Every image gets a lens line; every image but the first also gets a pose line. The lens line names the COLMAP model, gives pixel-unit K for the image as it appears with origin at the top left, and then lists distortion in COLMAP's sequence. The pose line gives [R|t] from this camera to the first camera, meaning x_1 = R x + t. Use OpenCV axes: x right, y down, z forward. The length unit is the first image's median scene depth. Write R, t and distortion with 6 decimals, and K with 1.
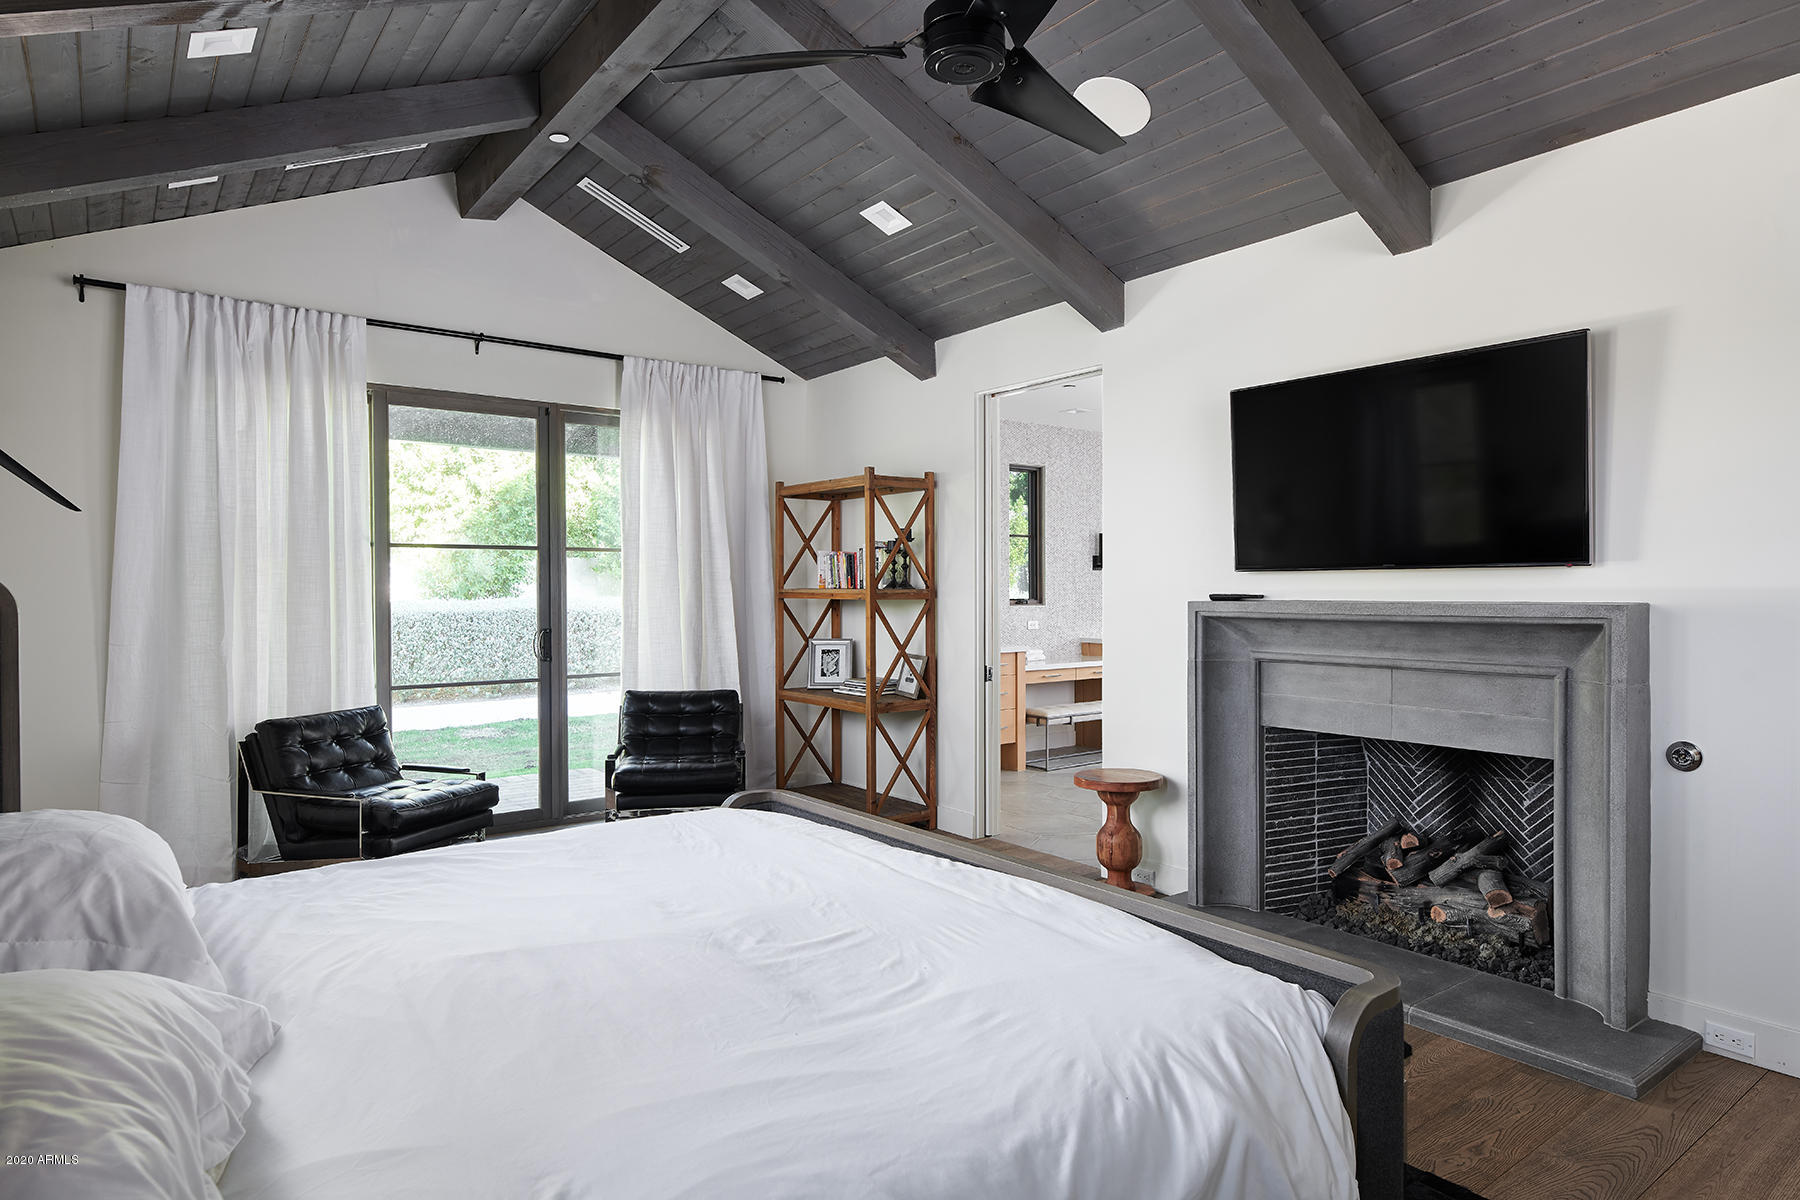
lens RADIAL K [[1082.8, 0, 900.0], [0, 1082.8, 600.0], [0, 0, 1]] dist [0.000138, -0.000007]
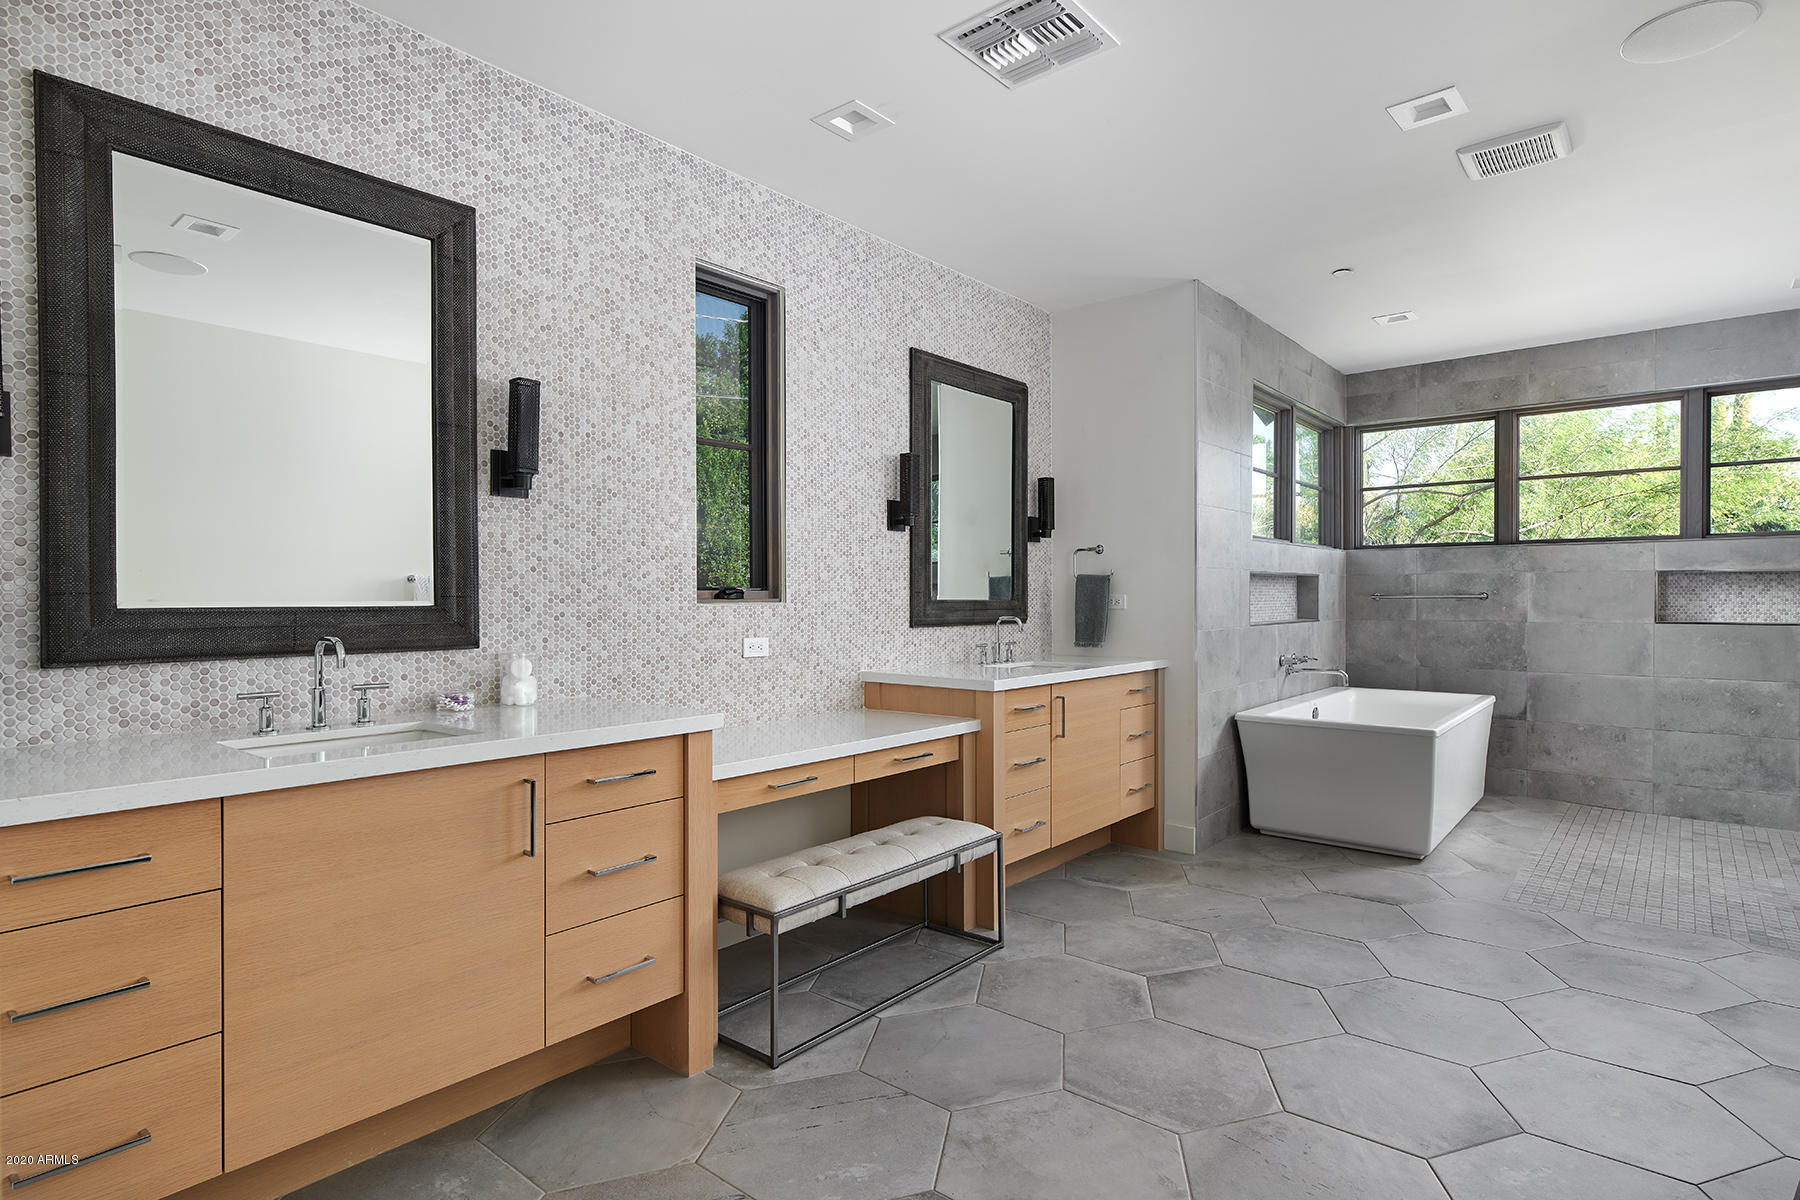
lens RADIAL K [[933.8, 0, 897.3], [0, 933.8, 608.6], [0, 0, 1]] dist [0.000862, -0.000177]
pose [[0.978718, 0.000155, 0.205212, 0.112183], [-0.001927, 0.999963, 0.008439, 0.004707], [-0.205203, -0.008655, 0.978681, 0.687410]]
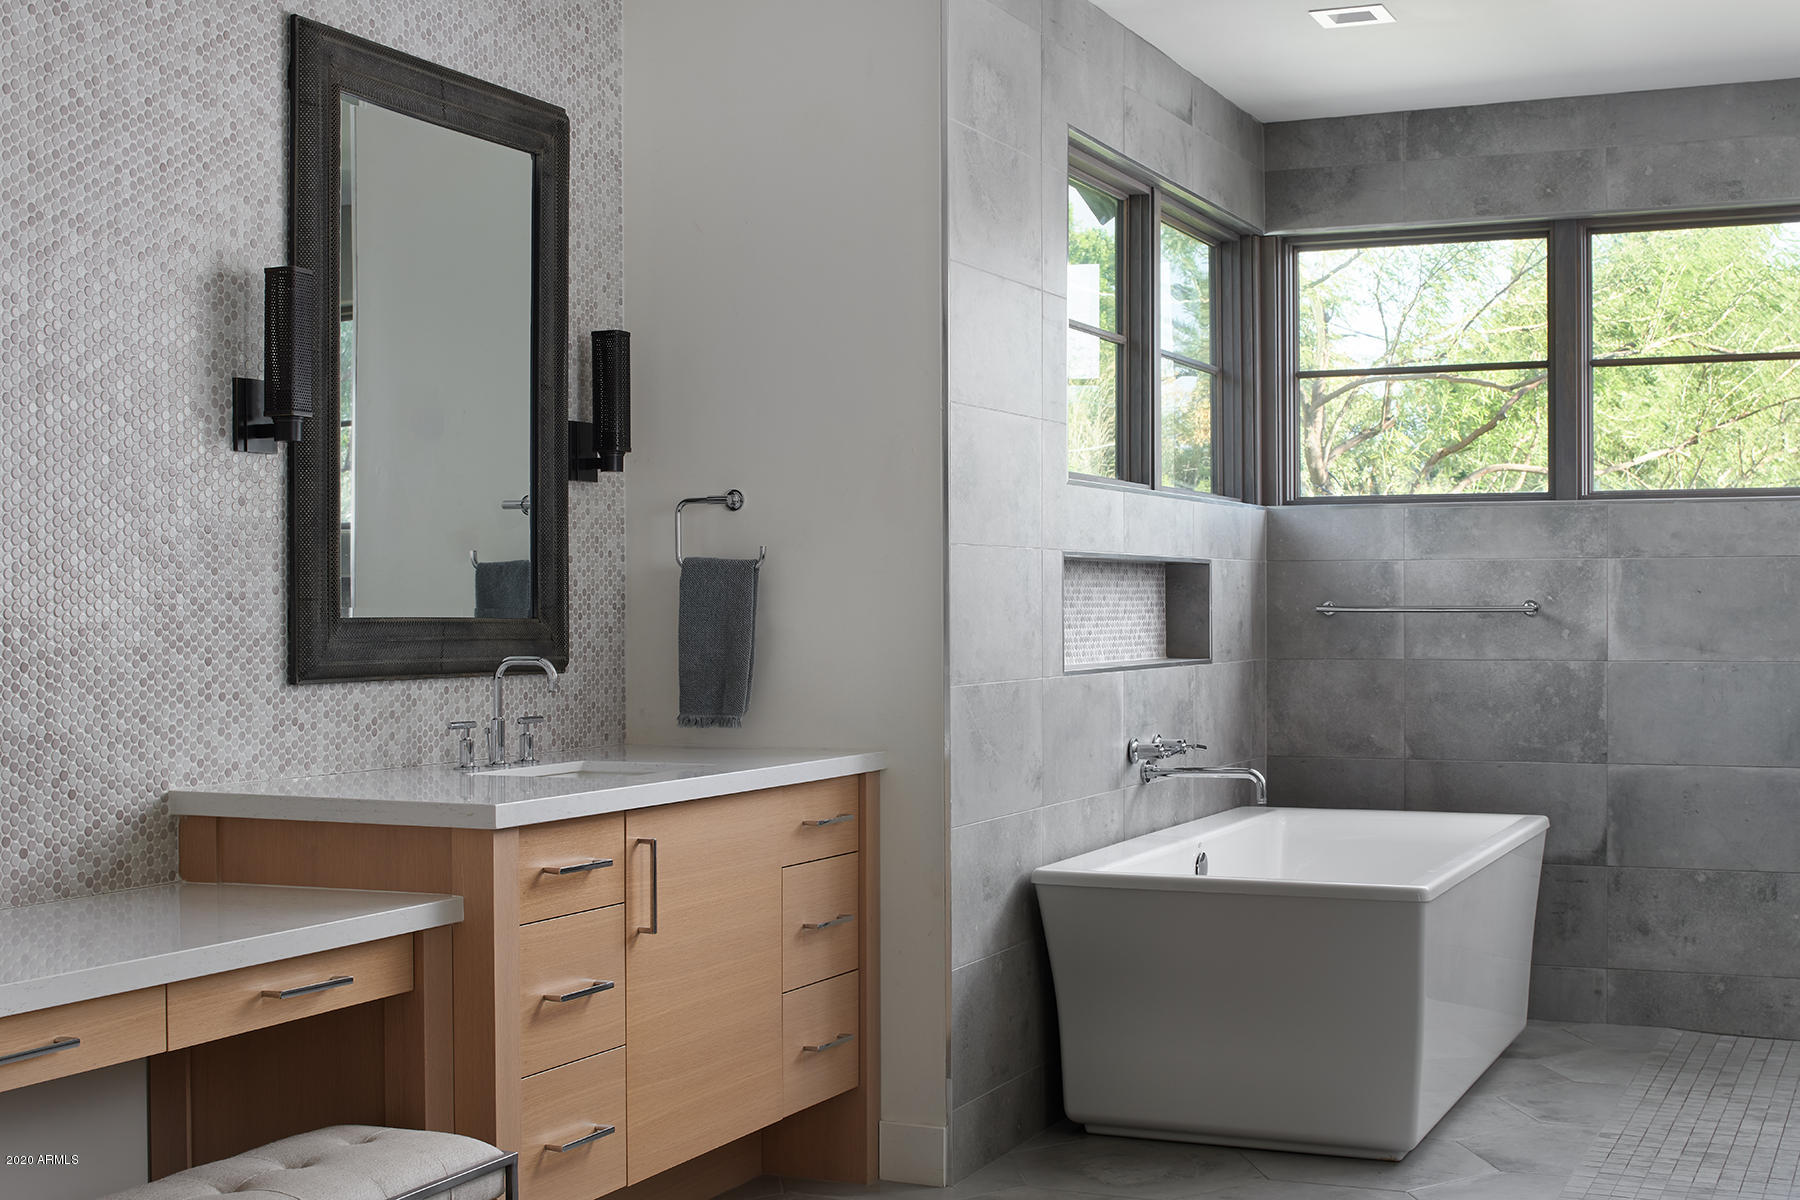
lens RADIAL K [[2313.5, 0, 897.9], [0, 2313.5, 623.7], [0, 0, 1]] dist [-0.084067, 0.033158]
pose [[0.882973, -0.000986, 0.469423, 0.100747], [-0.000042, 0.999998, 0.002179, 0.004404], [-0.469424, -0.001944, 0.882971, 0.658812]]
